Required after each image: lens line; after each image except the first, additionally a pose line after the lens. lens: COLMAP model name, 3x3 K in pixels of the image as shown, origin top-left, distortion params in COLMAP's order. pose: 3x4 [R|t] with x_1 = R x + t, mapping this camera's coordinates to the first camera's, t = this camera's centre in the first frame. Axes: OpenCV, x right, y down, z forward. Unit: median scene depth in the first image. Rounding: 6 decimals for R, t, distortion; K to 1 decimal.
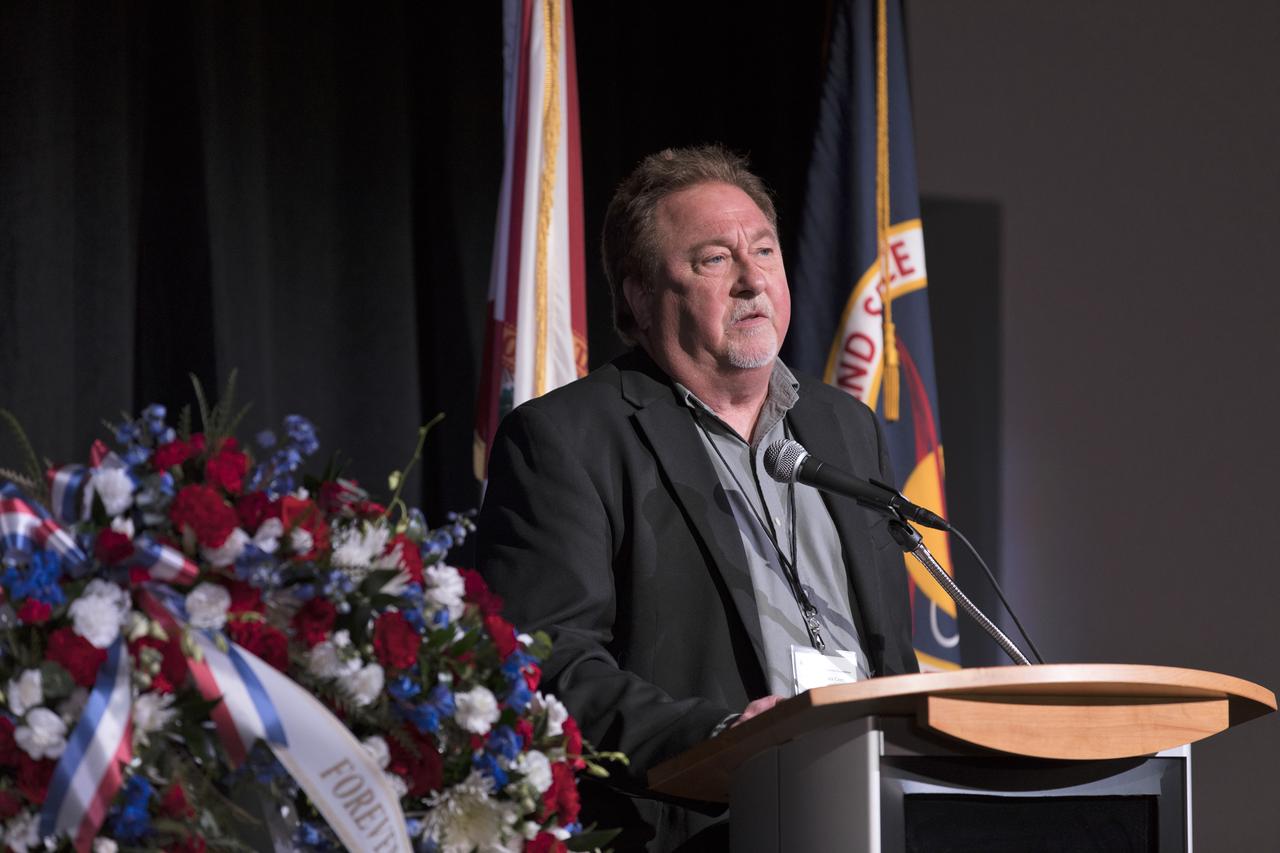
lens RADIAL K [[7519.7, 0, 639.7], [0, 7519.7, 427.8], [0, 0, 1]] dist [0.328363, 0.000000]
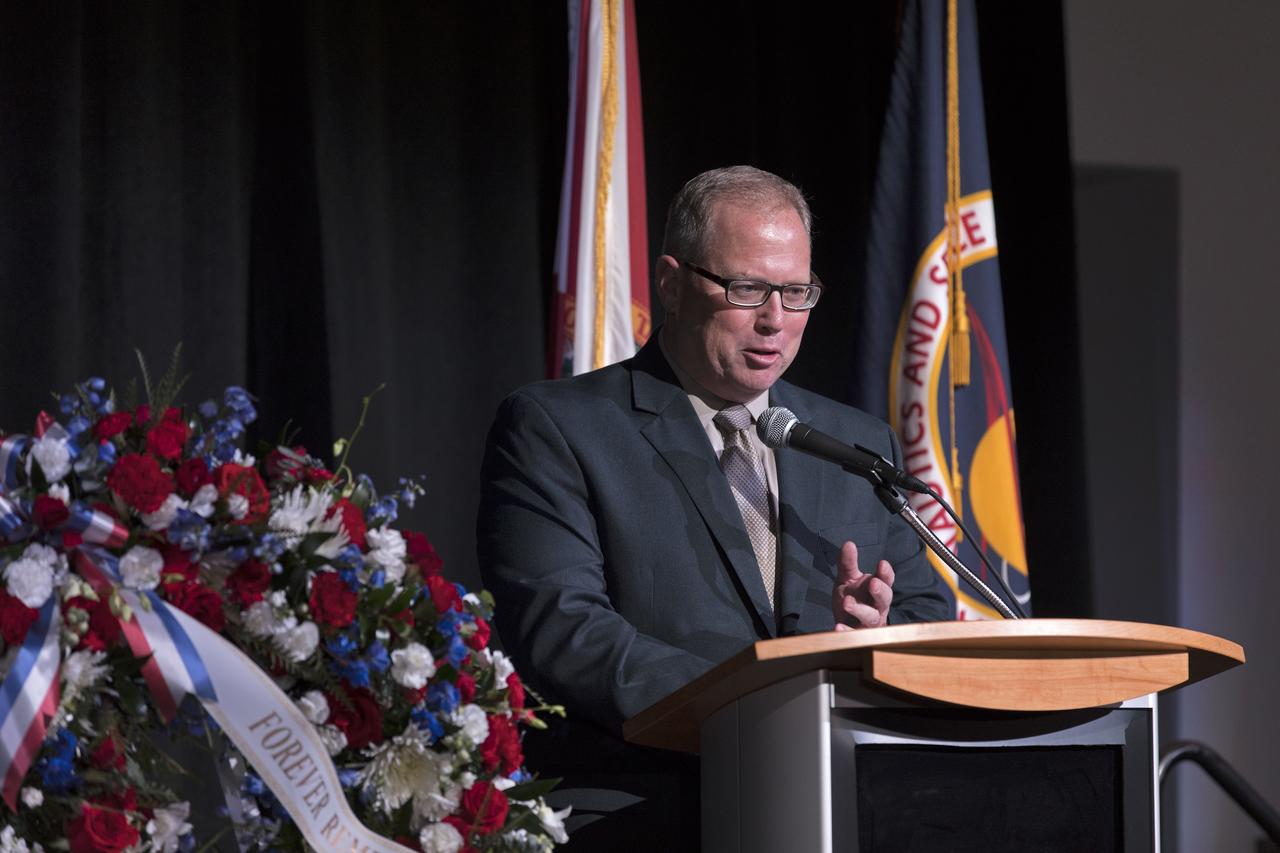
lens RADIAL K [[7519.7, 0, 652.5], [0, 7519.7, 424.5], [0, 0, 1]] dist [0.328363, 0.000000]
pose [[0.995782, -0.007383, -0.091456, 0.107114], [0.007786, 0.999961, 0.004053, -0.000120], [0.091423, -0.004748, 0.995801, -0.042621]]
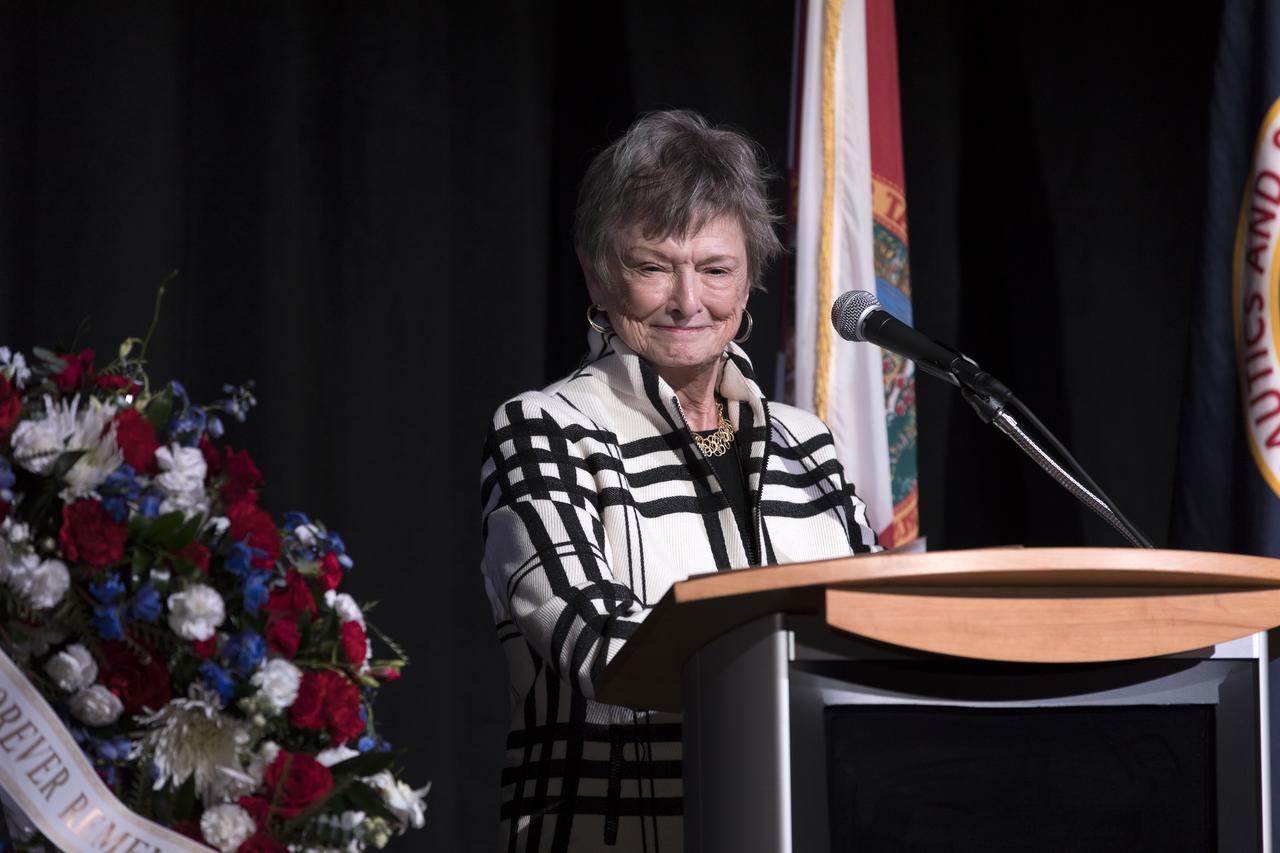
lens RADIAL K [[7519.7, 0, 632.8], [0, 7519.7, 433.7], [0, 0, 1]] dist [0.328363, 0.000000]
pose [[0.937160, -0.021215, -0.348254, 0.323071], [0.024642, 0.999682, 0.005415, 0.013559], [0.348028, -0.013657, 0.937385, 0.208365]]
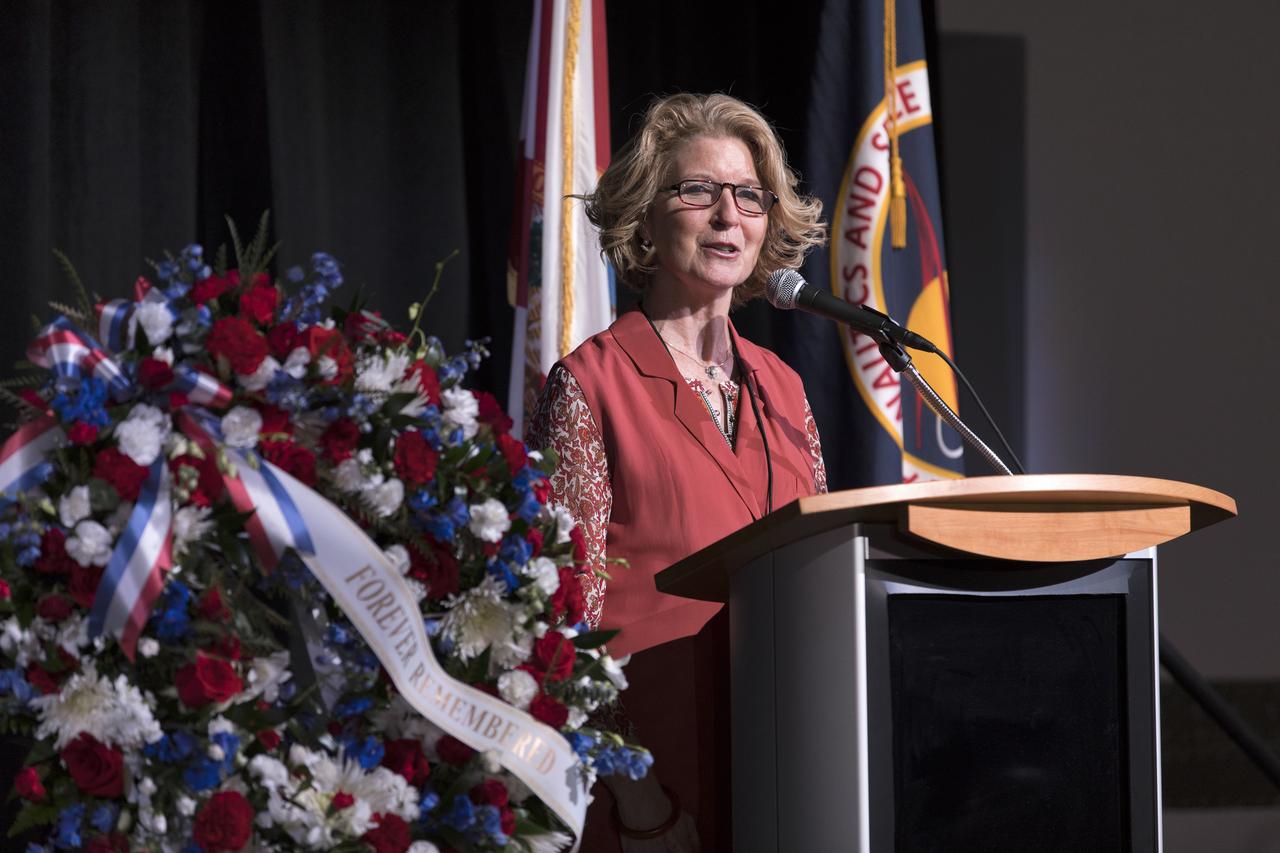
lens RADIAL K [[7519.7, 0, 630.1], [0, 7519.7, 417.8], [0, 0, 1]] dist [0.328363, 0.000000]
pose [[0.999769, -0.006697, -0.020411, 0.021088], [0.007190, 0.999683, 0.024145, -0.003676], [0.020243, -0.024286, 0.999500, -0.093783]]
